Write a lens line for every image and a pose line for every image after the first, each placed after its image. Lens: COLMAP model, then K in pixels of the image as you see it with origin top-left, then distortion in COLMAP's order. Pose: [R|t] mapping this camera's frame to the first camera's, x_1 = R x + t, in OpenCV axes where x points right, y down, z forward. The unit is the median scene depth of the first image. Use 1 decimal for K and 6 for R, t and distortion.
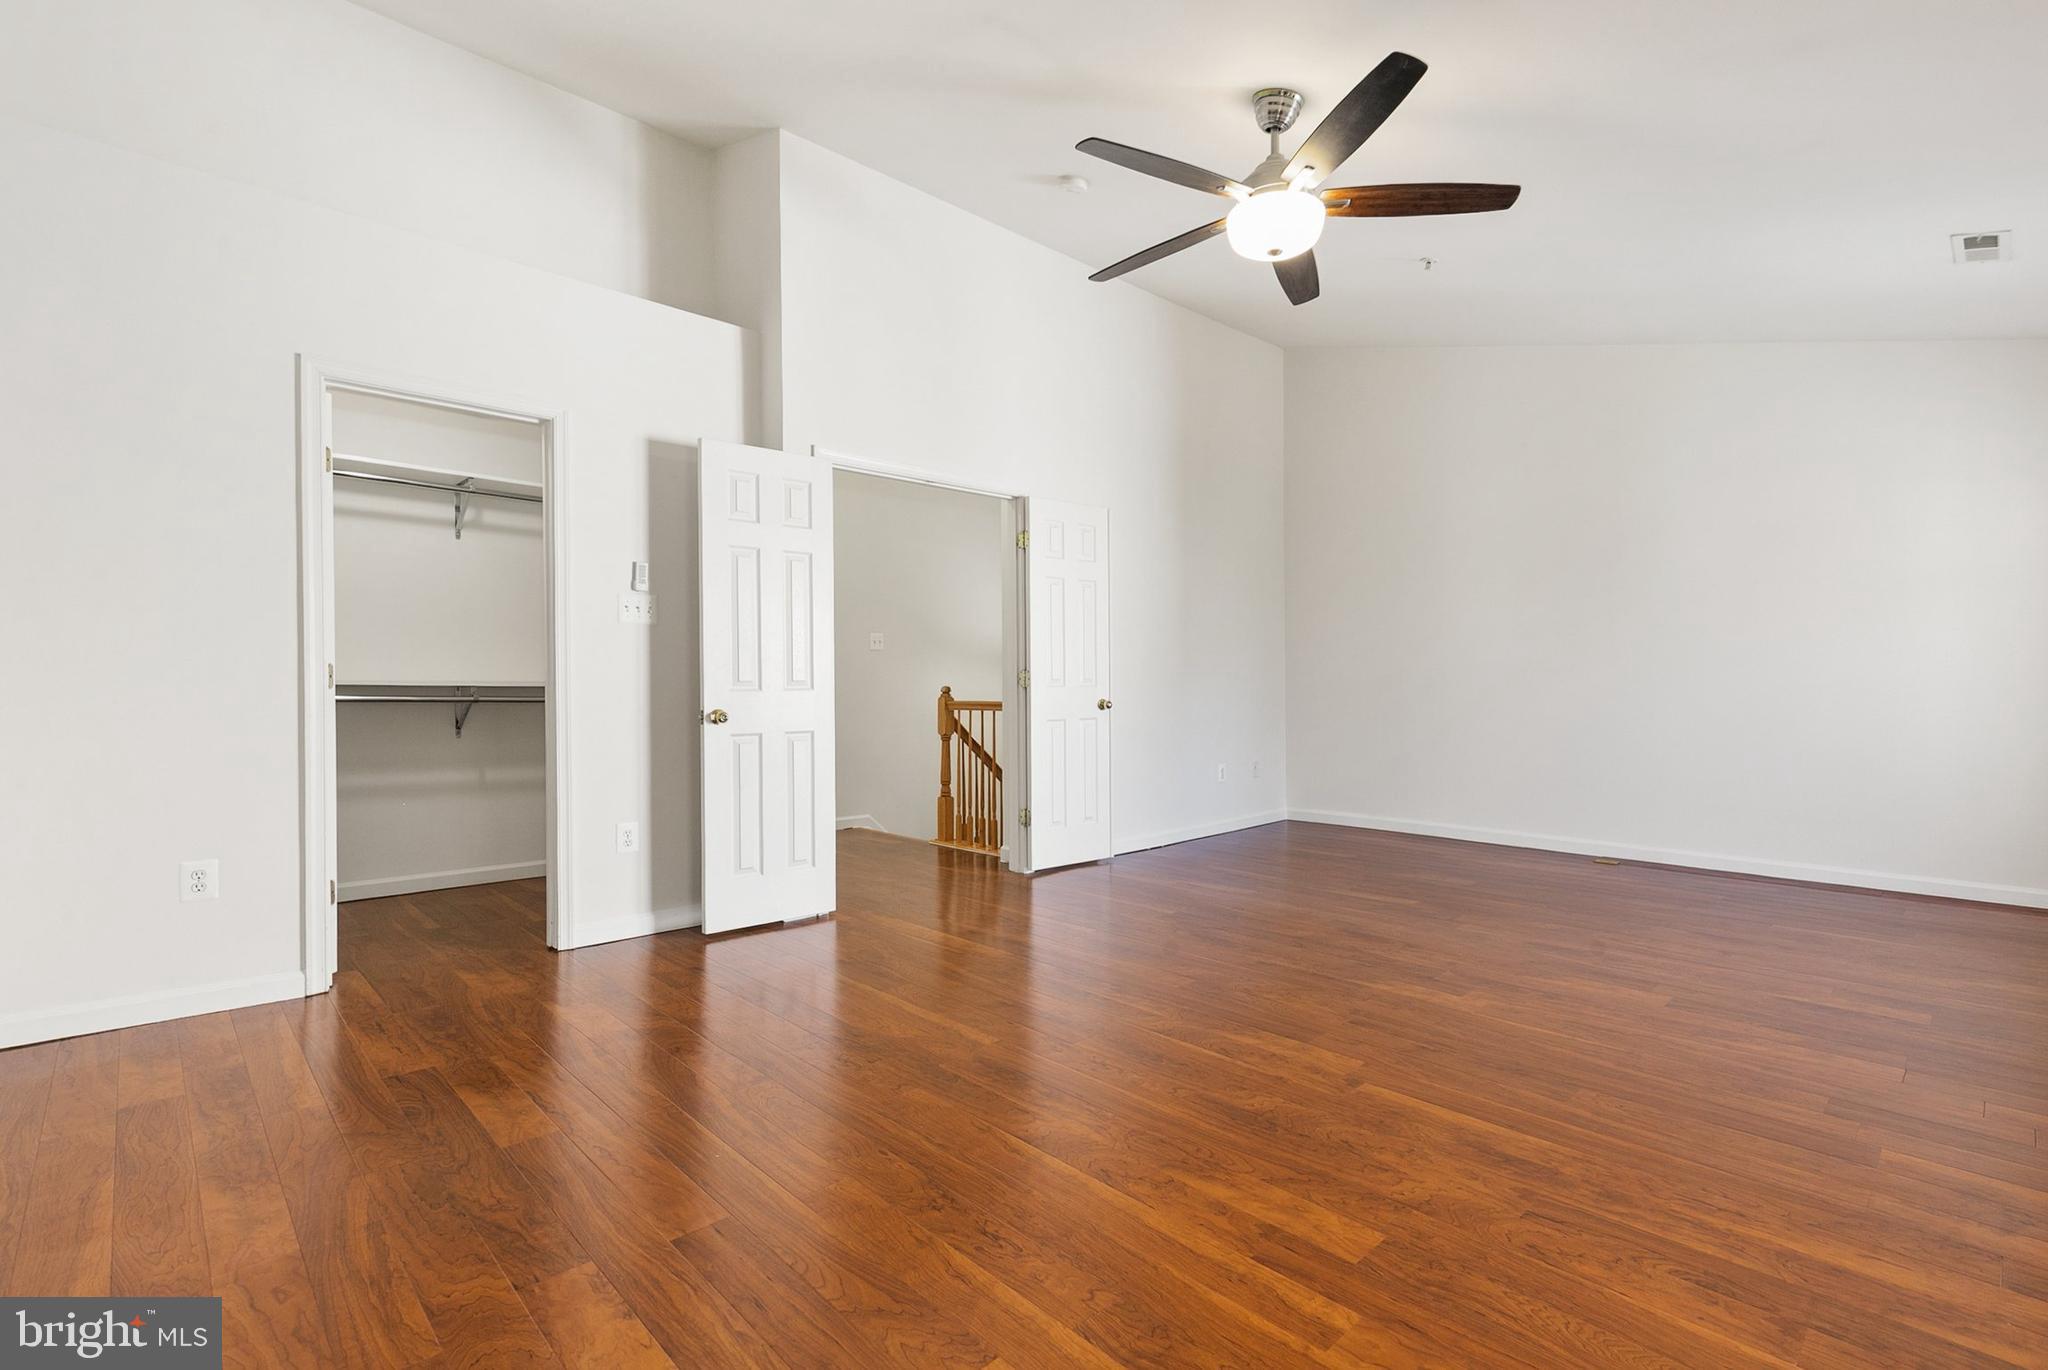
lens RADIAL K [[928.7, 0, 1023.4], [0, 928.7, 688.1], [0, 0, 1]] dist [0.012209, -0.002212]
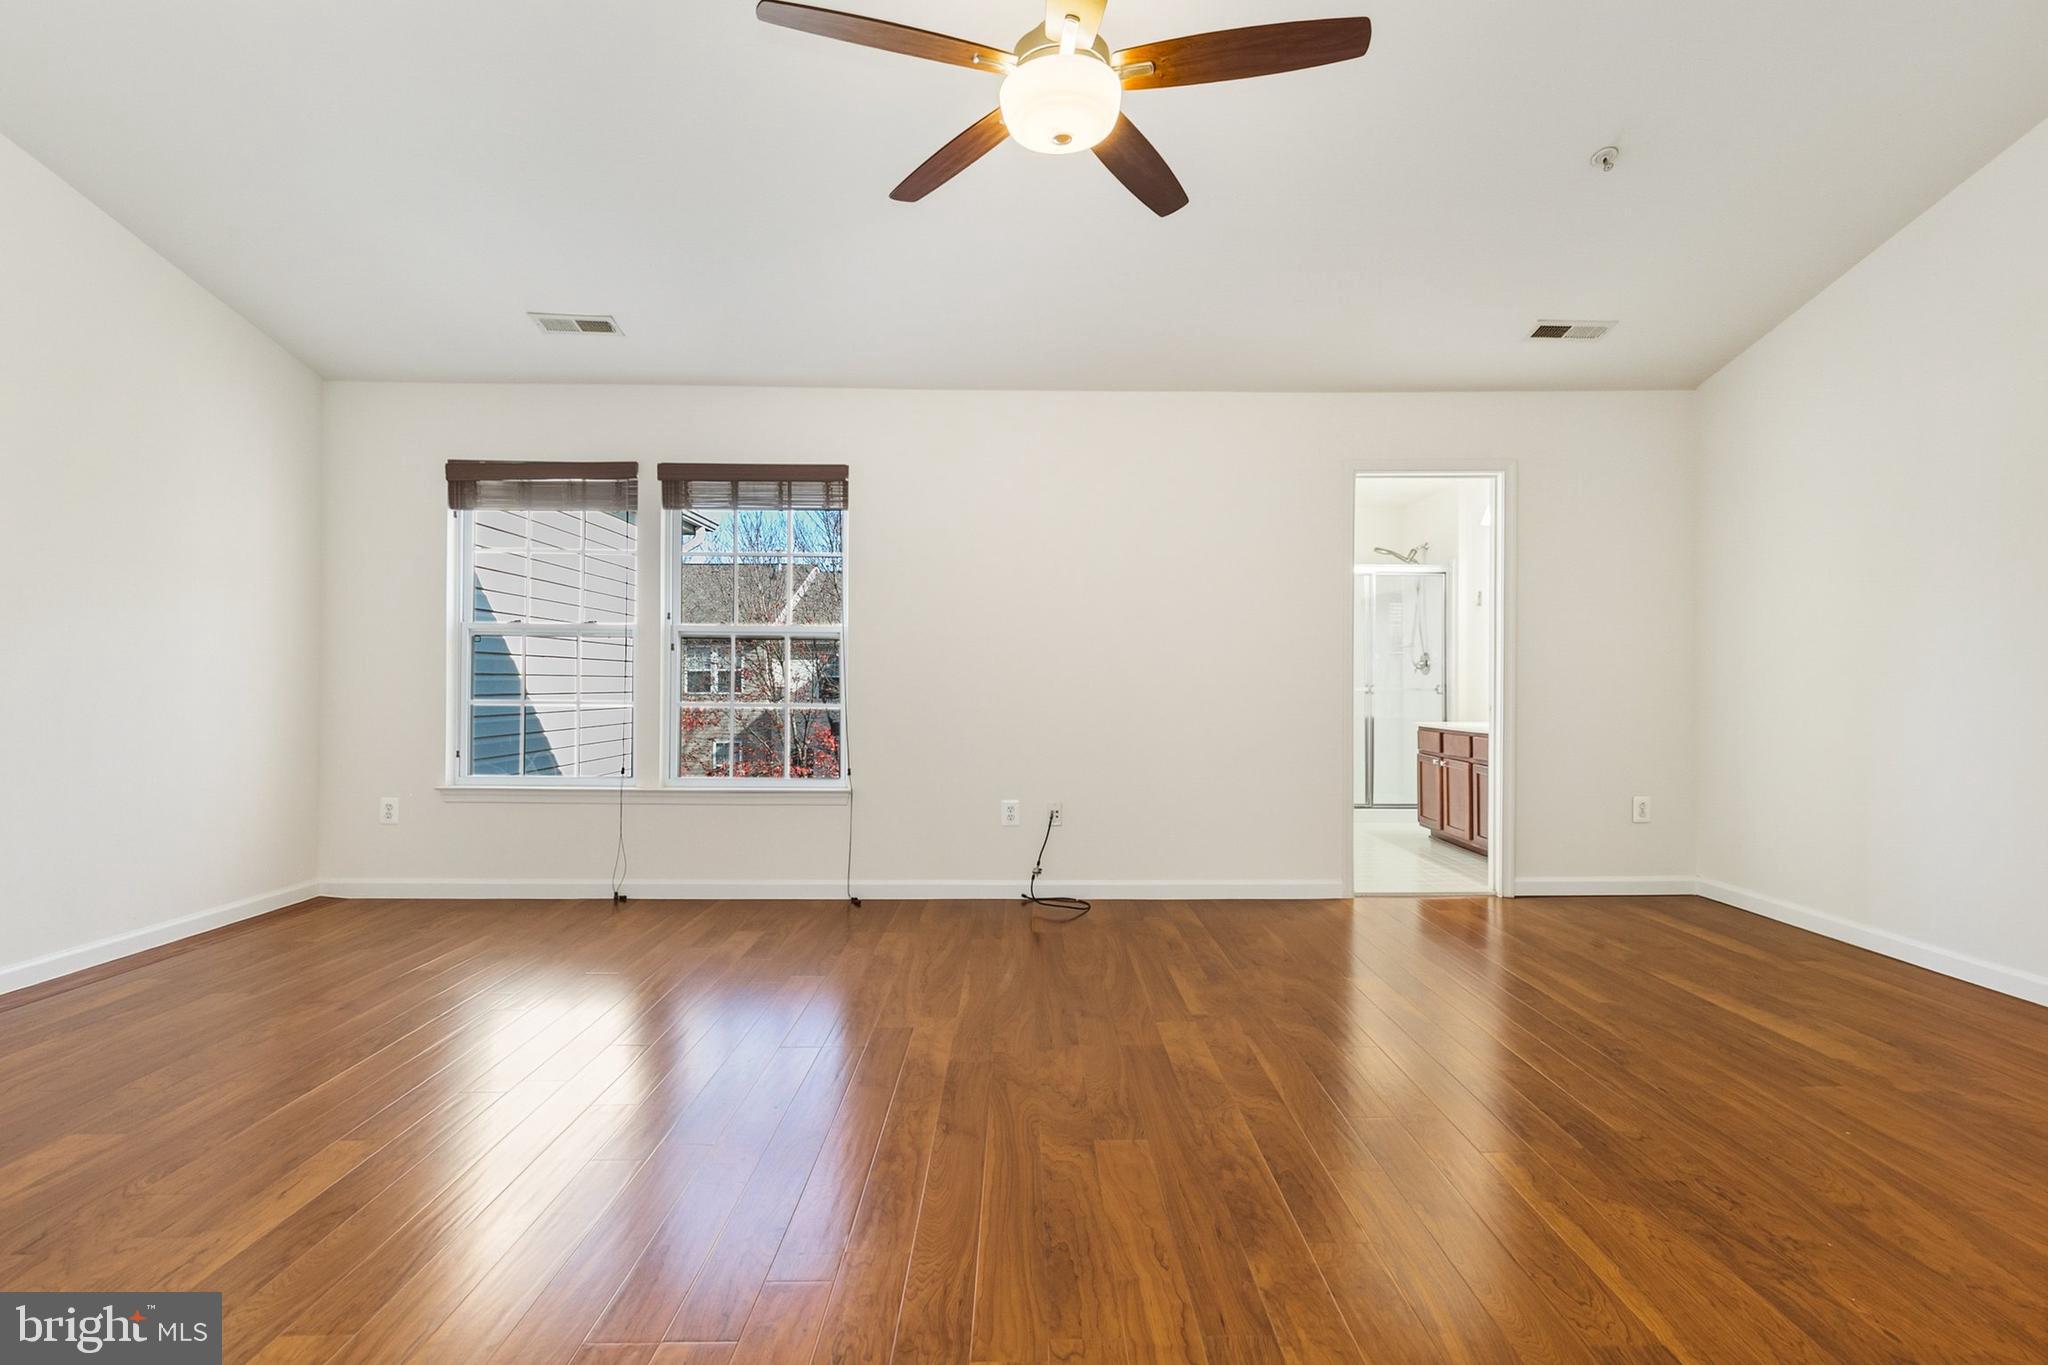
lens RADIAL K [[928.7, 0, 1032.9], [0, 928.7, 676.5], [0, 0, 1]] dist [0.012209, -0.002212]
pose [[-0.733840, 0.000123, 0.679322, -0.301529], [0.000553, 1.000000, 0.000417, -0.022267], [-0.679322, 0.000682, -0.733840, 1.965793]]
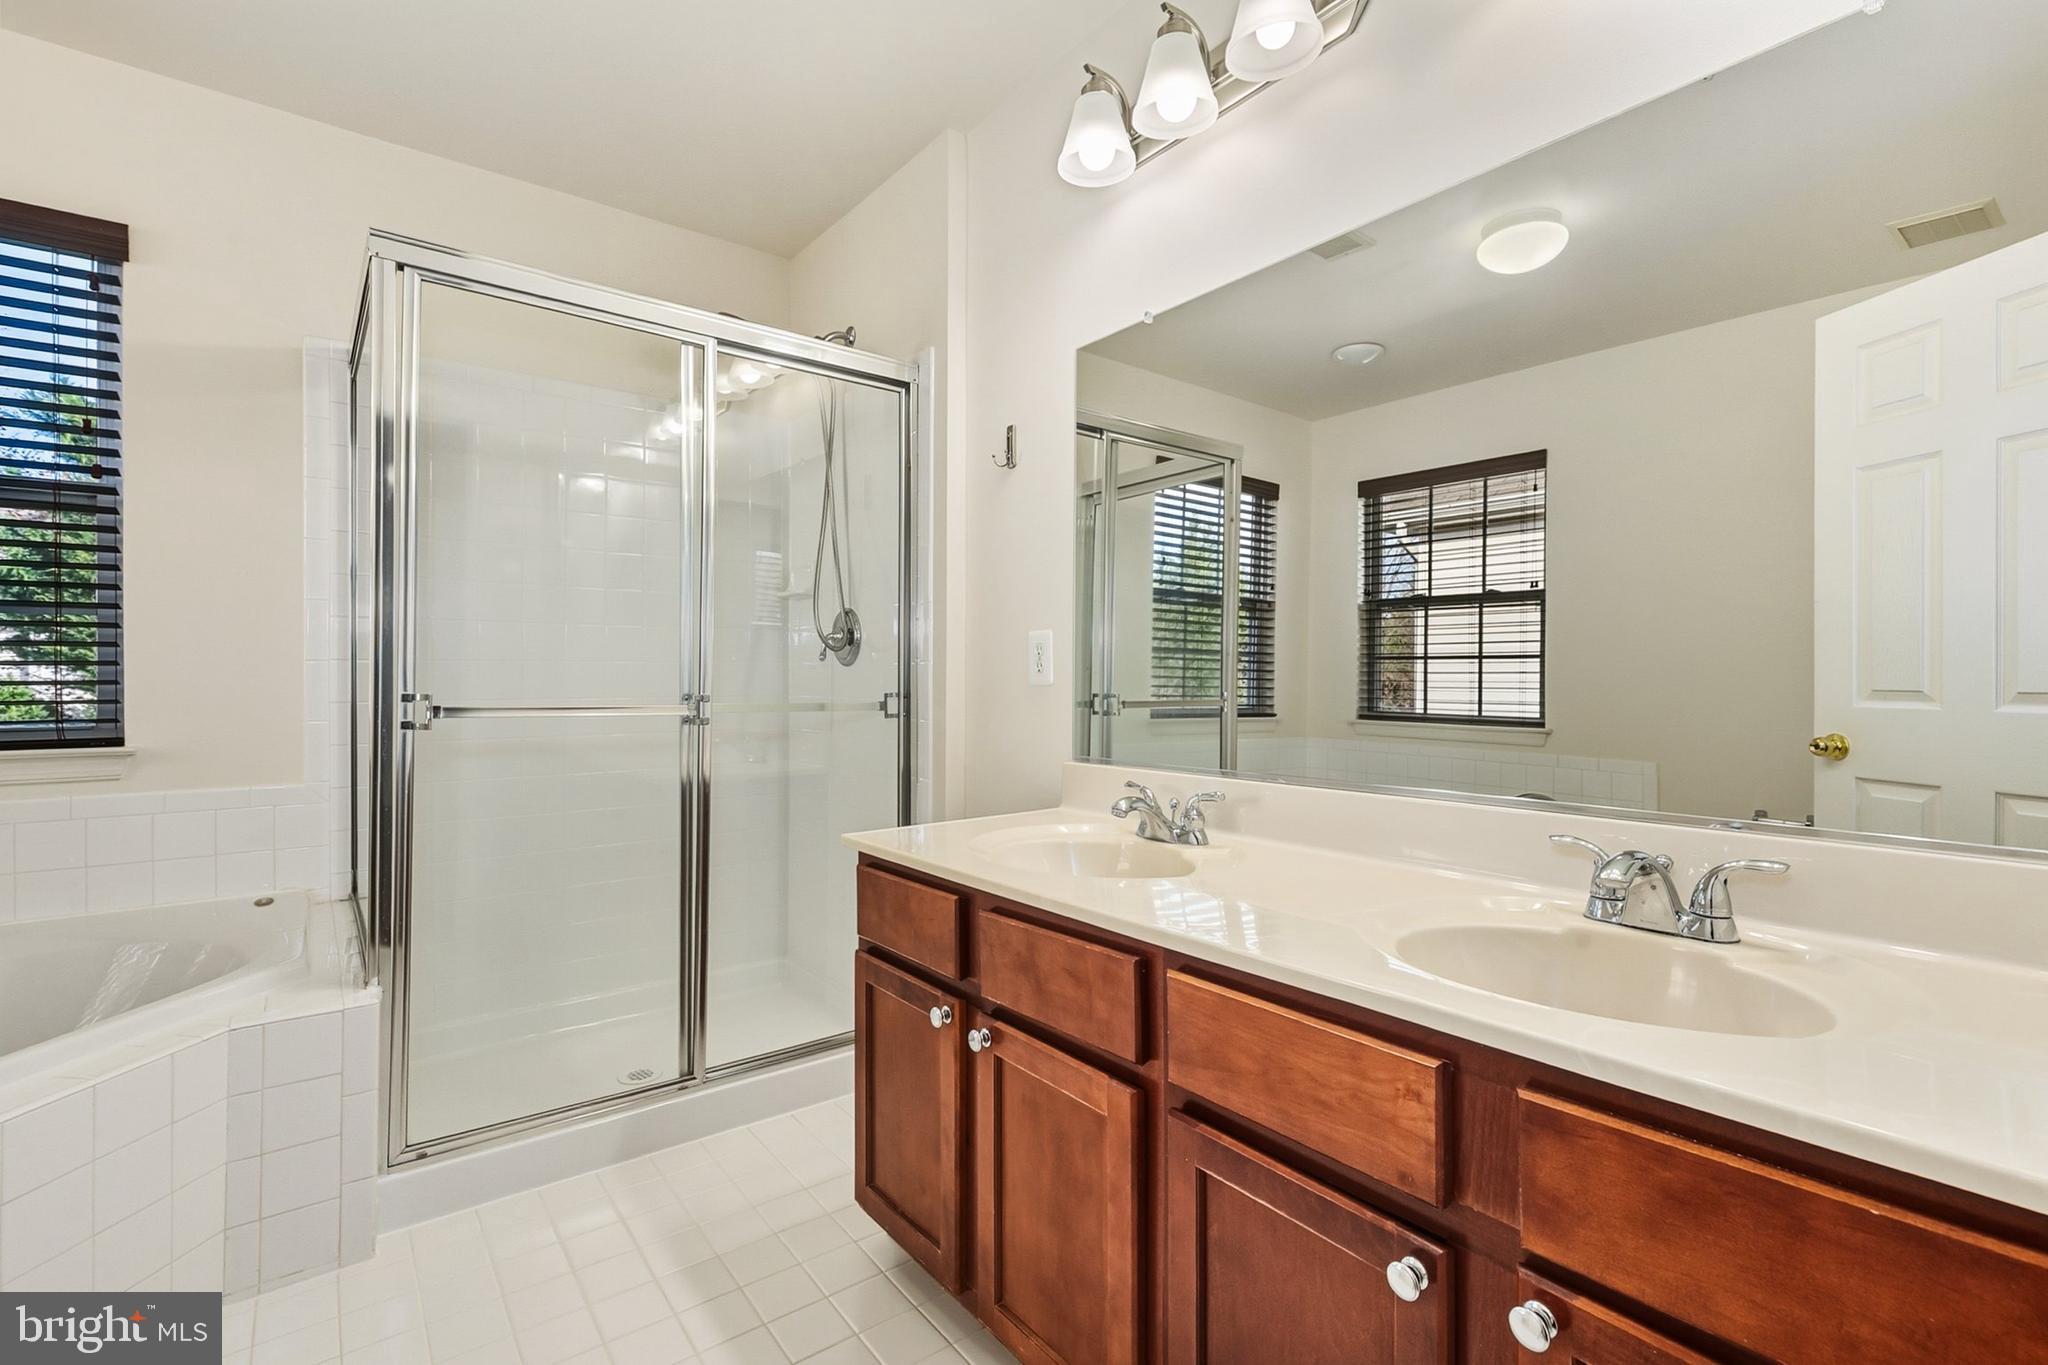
lens RADIAL K [[928.7, 0, 1014.6], [0, 928.7, 675.2], [0, 0, 1]] dist [0.012209, -0.002212]
pose [[-0.994580, -0.003151, 0.103929, 0.430419], [-0.002853, 0.999991, 0.003018, -0.018564], [-0.103938, 0.002705, -0.994580, 0.154852]]
